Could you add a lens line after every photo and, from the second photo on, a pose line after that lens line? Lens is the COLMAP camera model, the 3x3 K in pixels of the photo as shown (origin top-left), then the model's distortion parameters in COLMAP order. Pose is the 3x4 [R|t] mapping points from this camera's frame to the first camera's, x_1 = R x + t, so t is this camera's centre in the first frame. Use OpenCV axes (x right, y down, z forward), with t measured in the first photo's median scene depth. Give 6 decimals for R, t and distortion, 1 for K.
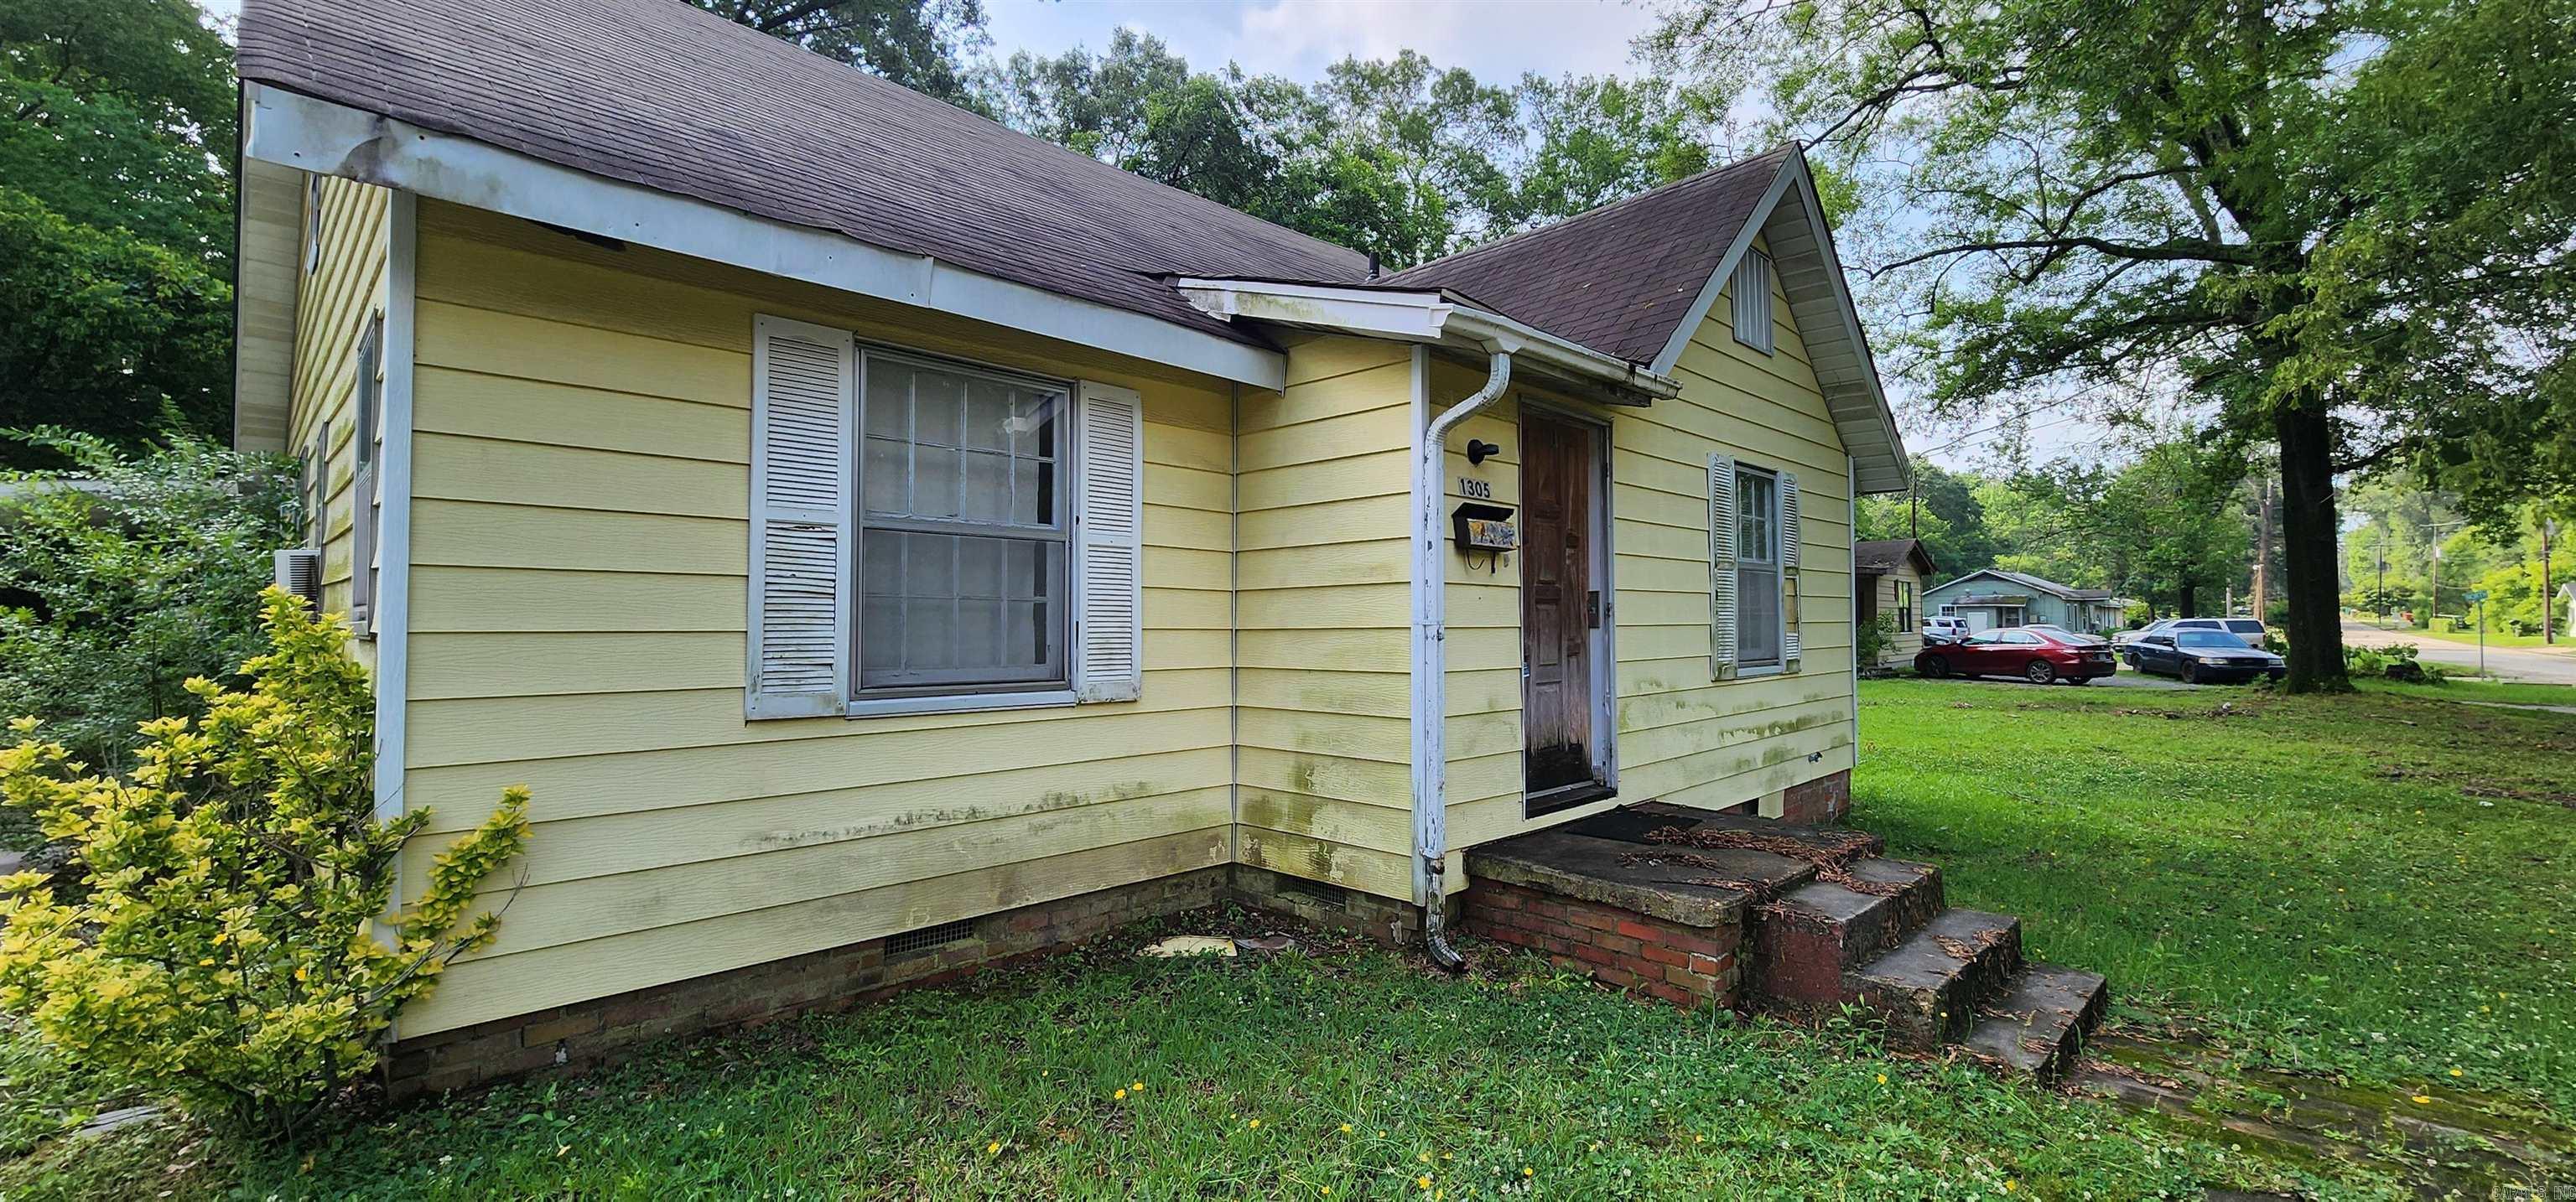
lens RADIAL K [[1054.5, 0, 1288.0], [0, 1054.5, 601.0], [0, 0, 1]] dist [0.001406, 0.000535]
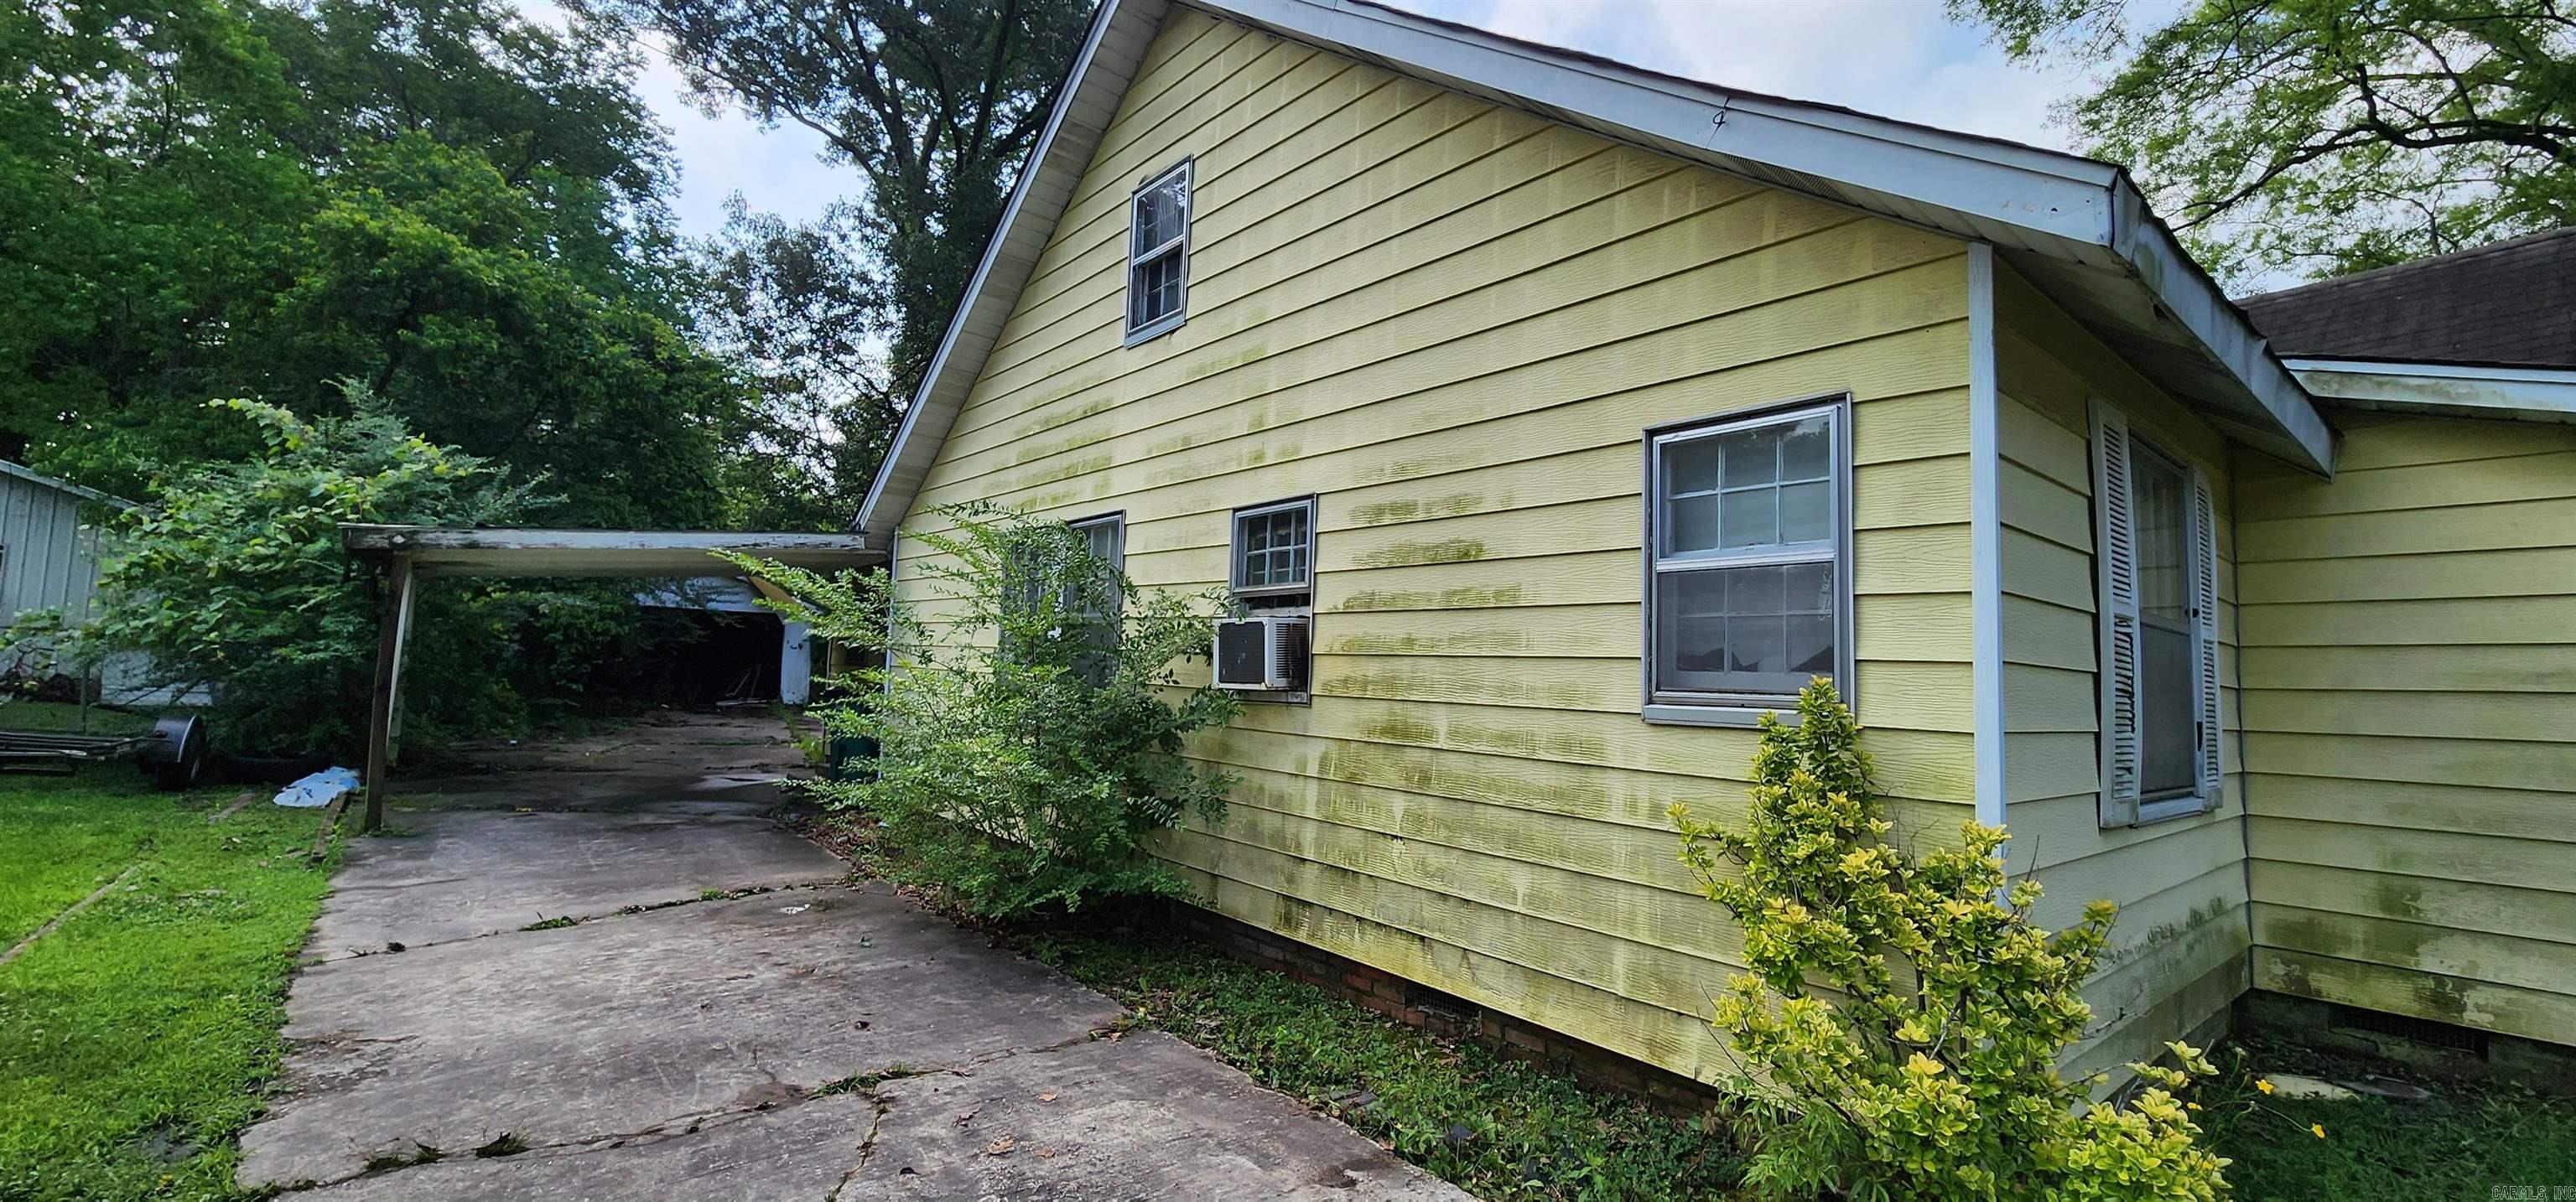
lens RADIAL K [[1054.5, 0, 1288.0], [0, 1054.5, 601.0], [0, 0, 1]] dist [0.001406, 0.000535]
pose [[0.994777, 0.029084, -0.097840, -0.856468], [-0.034490, 0.997944, -0.054024, -0.008327], [0.096067, 0.057116, 0.993735, -0.005193]]
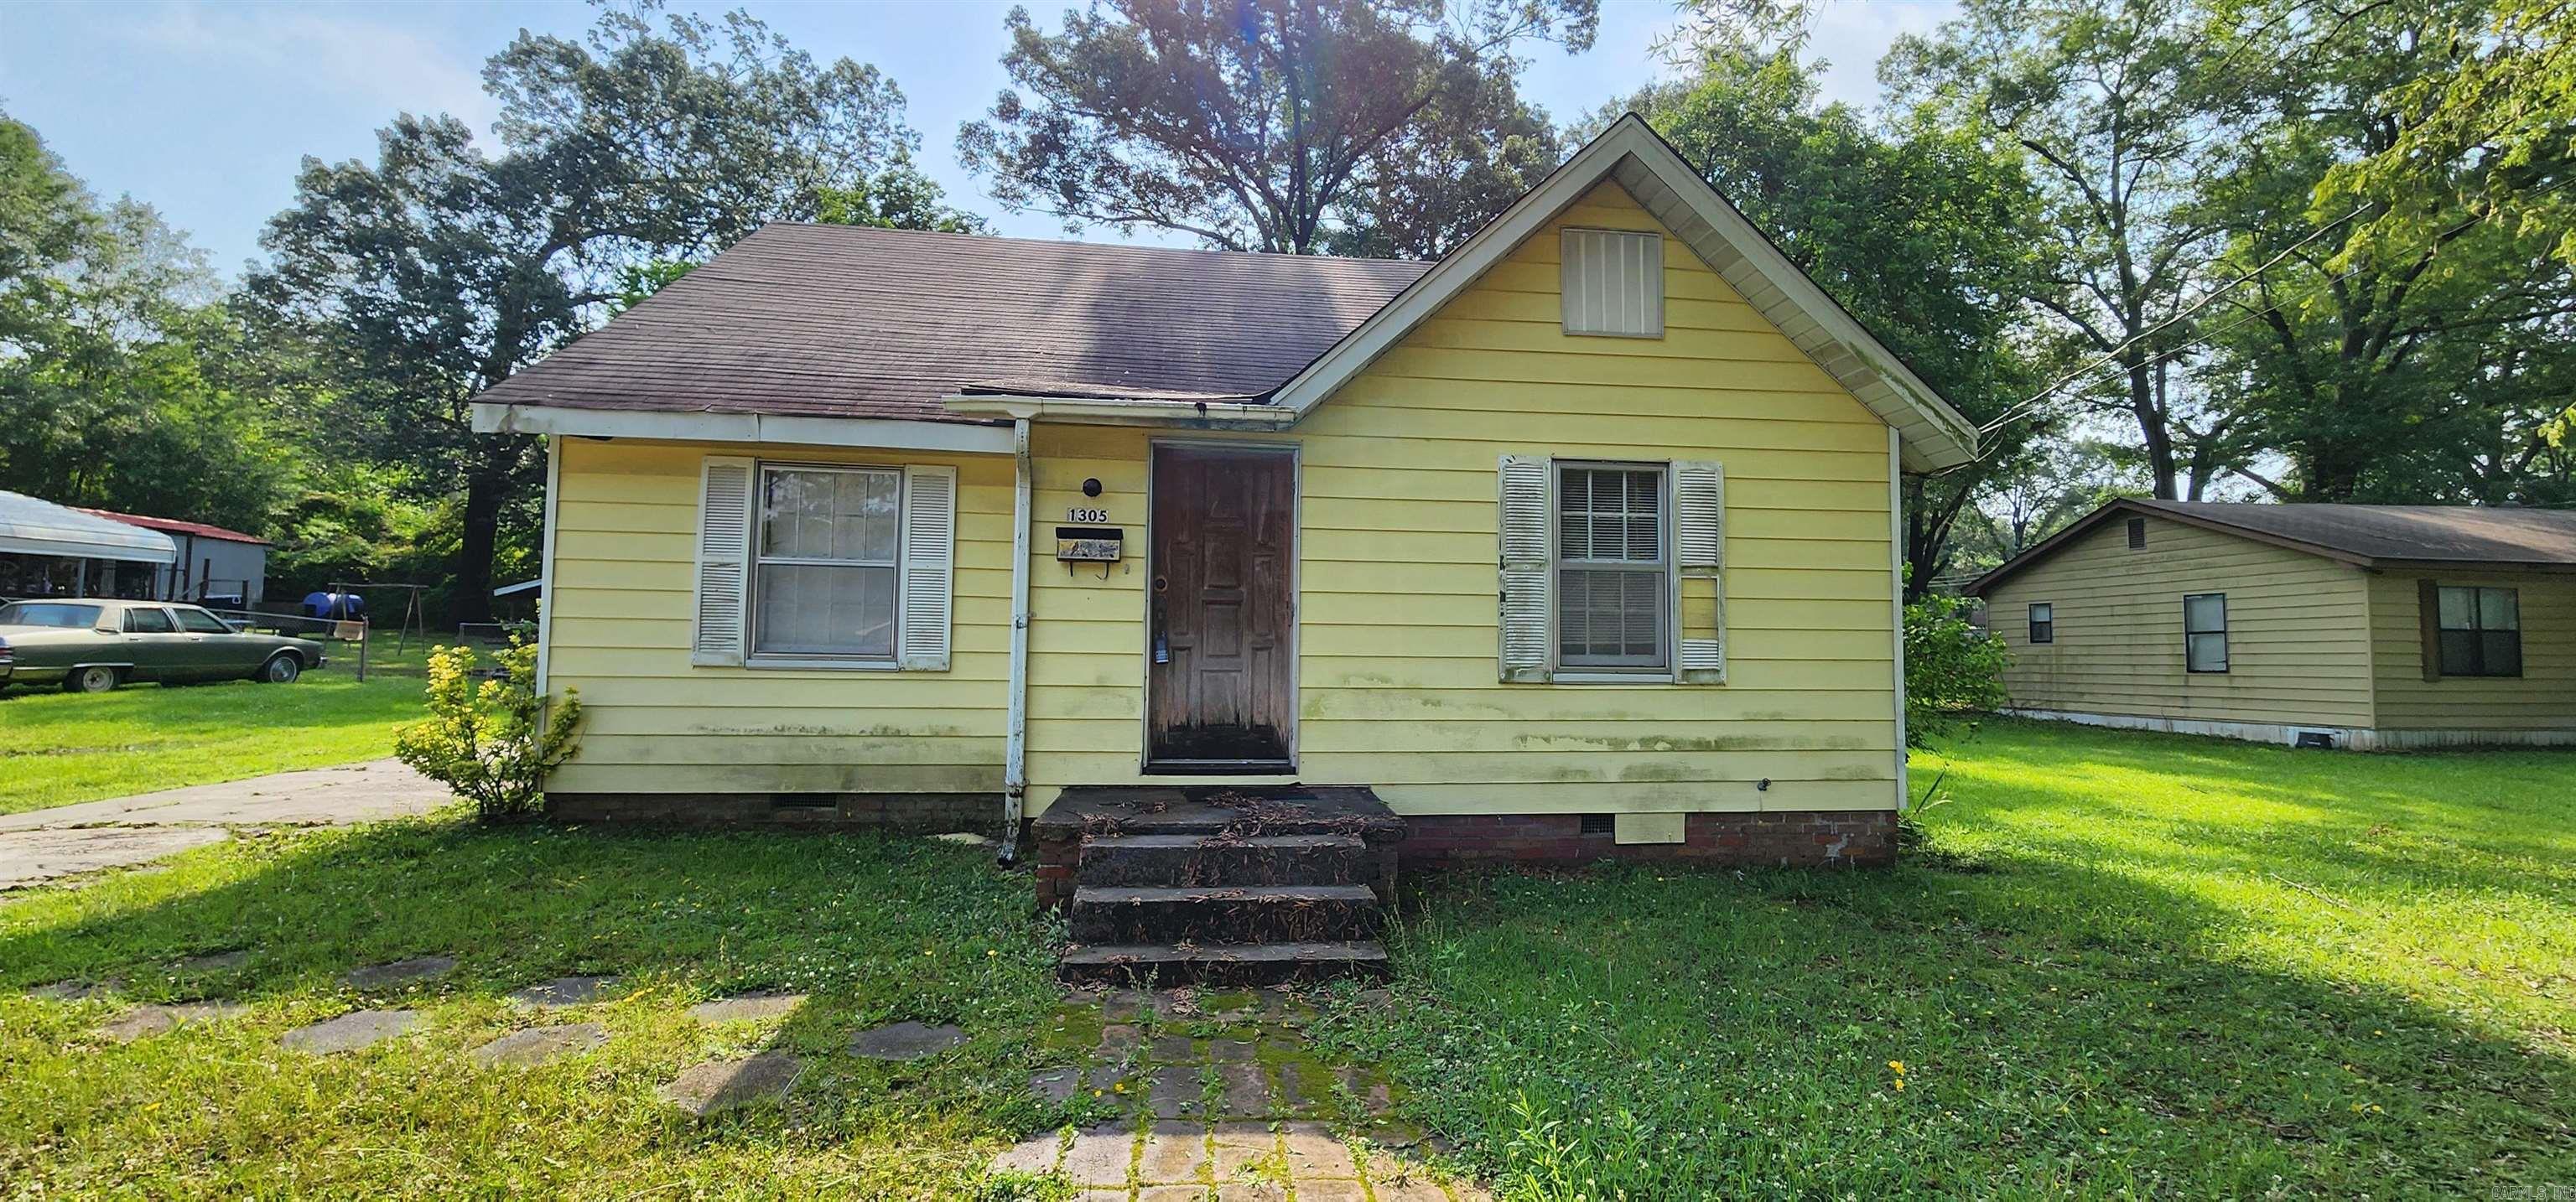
lens RADIAL K [[1054.5, 0, 1288.0], [0, 1054.5, 601.0], [0, 0, 1]] dist [0.001406, 0.000535]
pose [[0.778775, -0.018765, -0.627023, 1.194165], [-0.001197, 0.999506, -0.031399, 0.041365], [0.627303, 0.025203, 0.778368, 0.131124]]
